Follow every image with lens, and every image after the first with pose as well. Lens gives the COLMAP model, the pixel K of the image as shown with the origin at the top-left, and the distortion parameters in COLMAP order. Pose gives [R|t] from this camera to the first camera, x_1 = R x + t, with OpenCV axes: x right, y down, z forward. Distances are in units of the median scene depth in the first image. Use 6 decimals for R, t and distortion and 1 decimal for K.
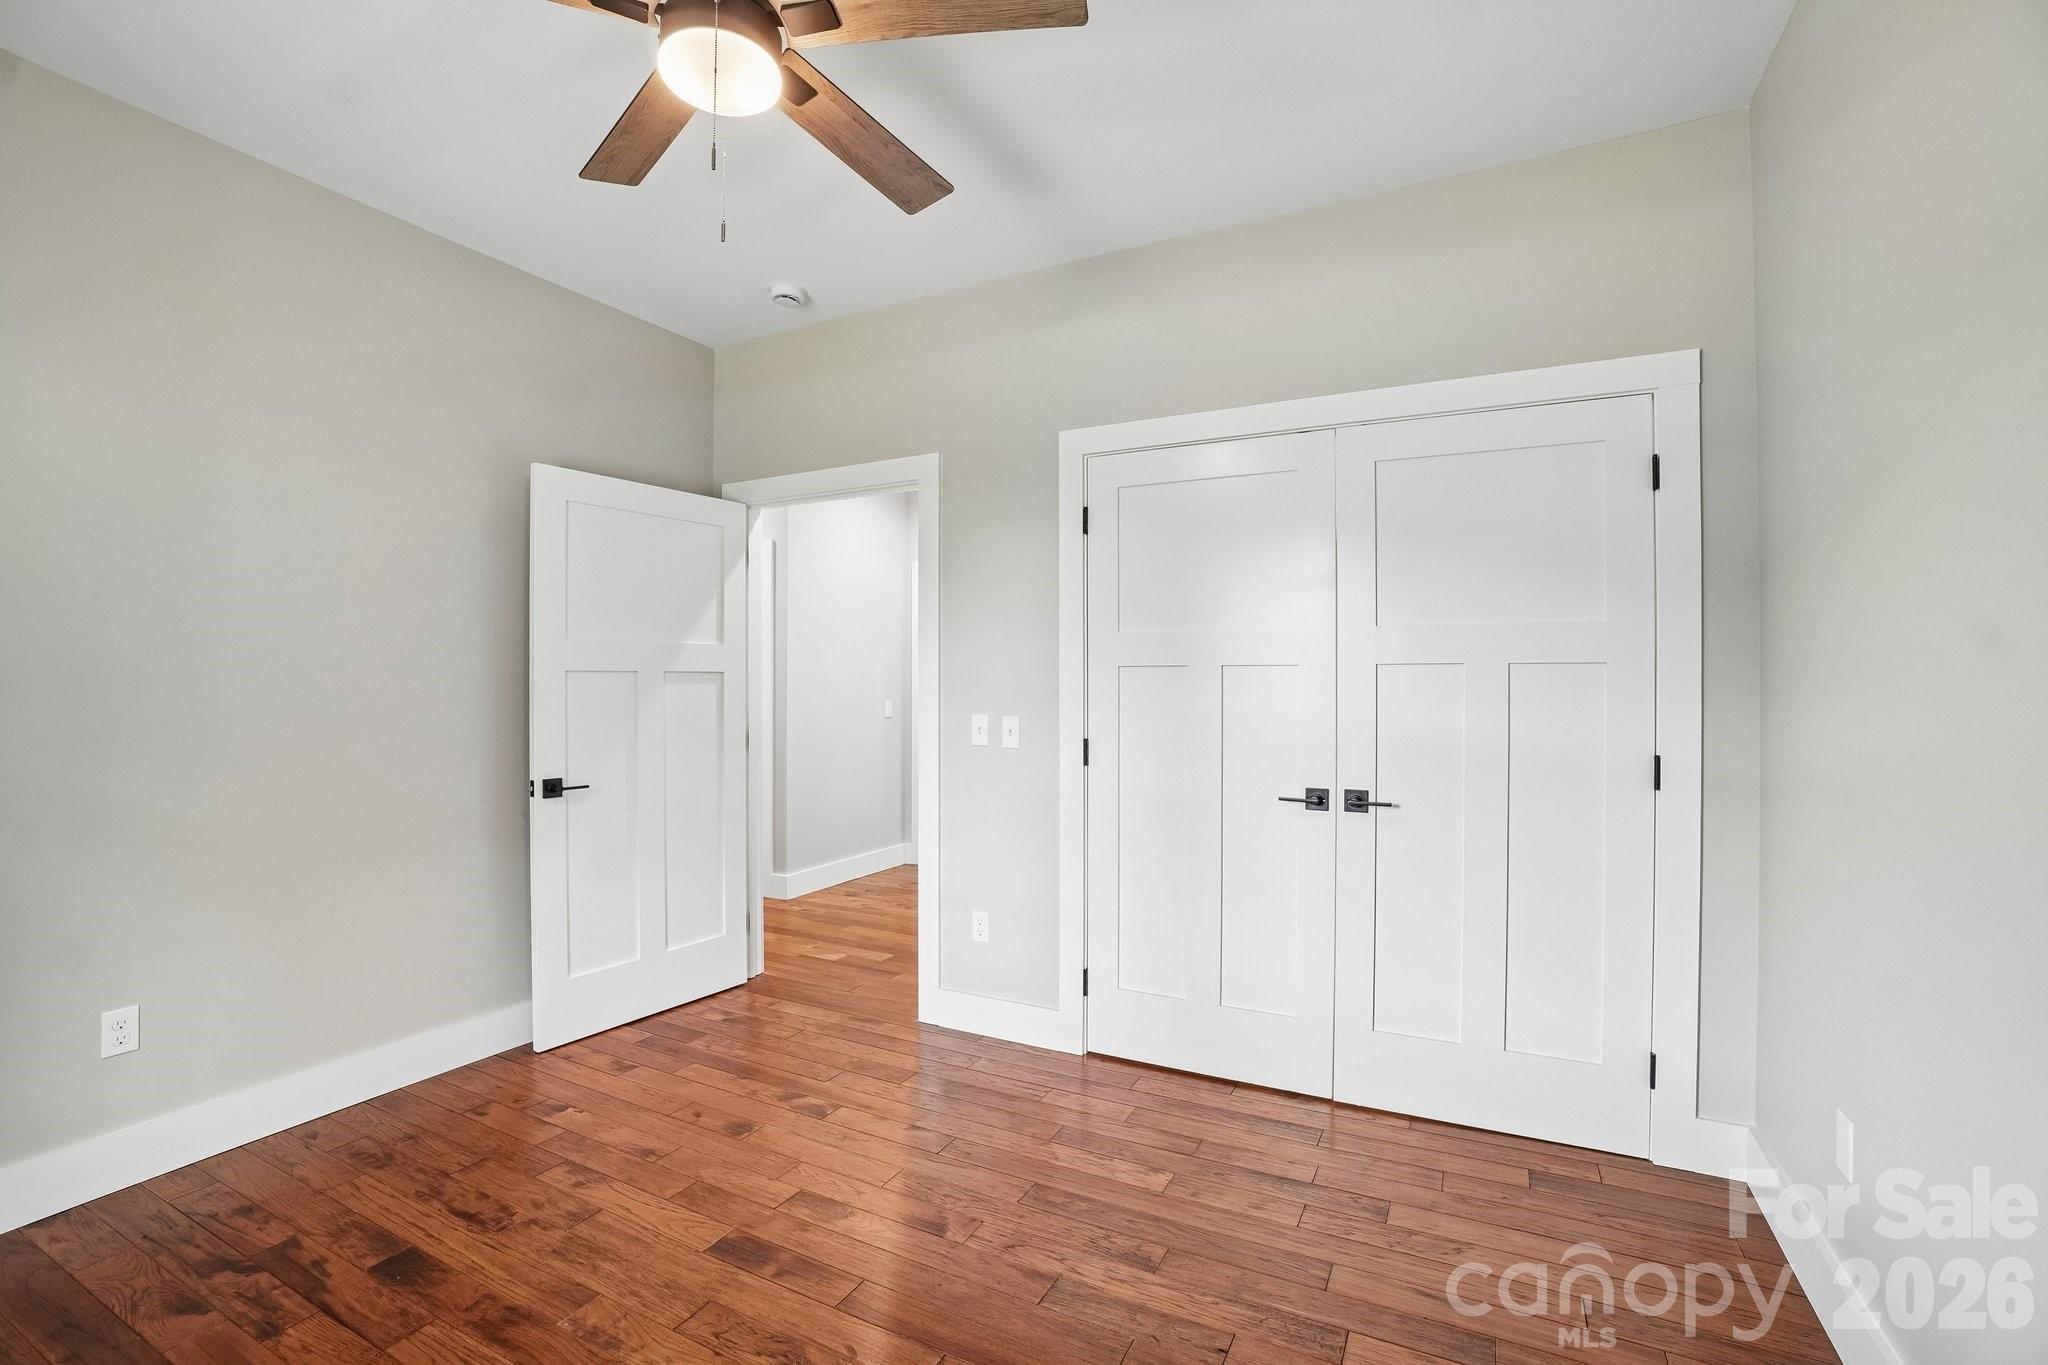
lens RADIAL K [[905.4, 0, 1018.3], [0, 905.4, 685.7], [0, 0, 1]] dist [-0.058380, 0.021124]
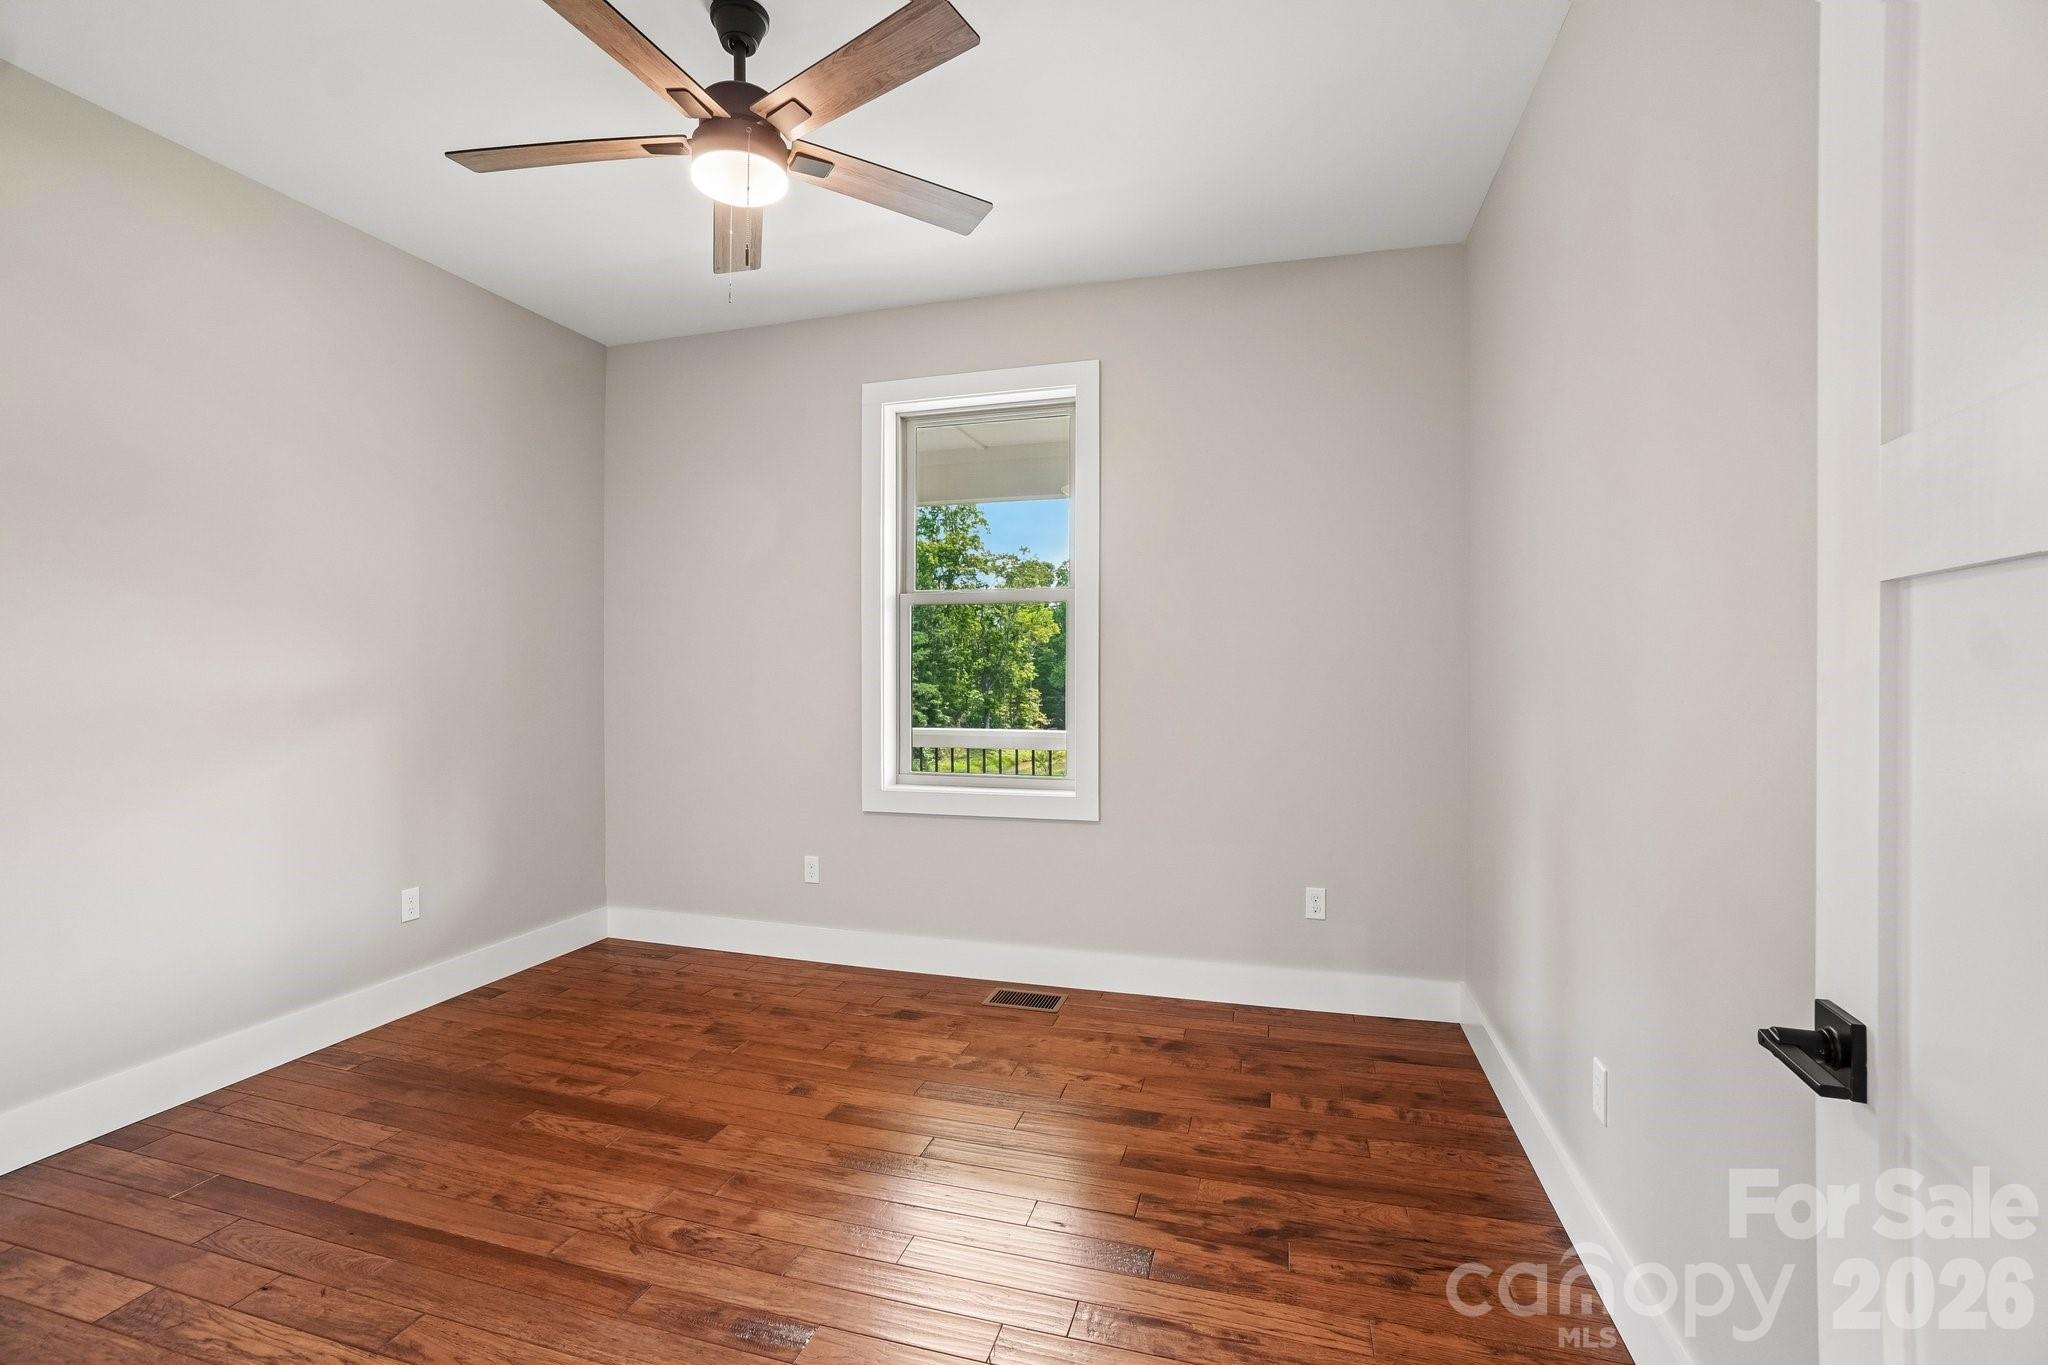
lens RADIAL K [[905.4, 0, 1018.3], [0, 905.4, 685.7], [0, 0, 1]] dist [-0.058380, 0.021124]
pose [[-0.980780, 0.003606, -0.195083, -0.397083], [0.002626, 0.999983, 0.005282, 0.015998], [0.195098, 0.004669, -0.980773, 1.962437]]
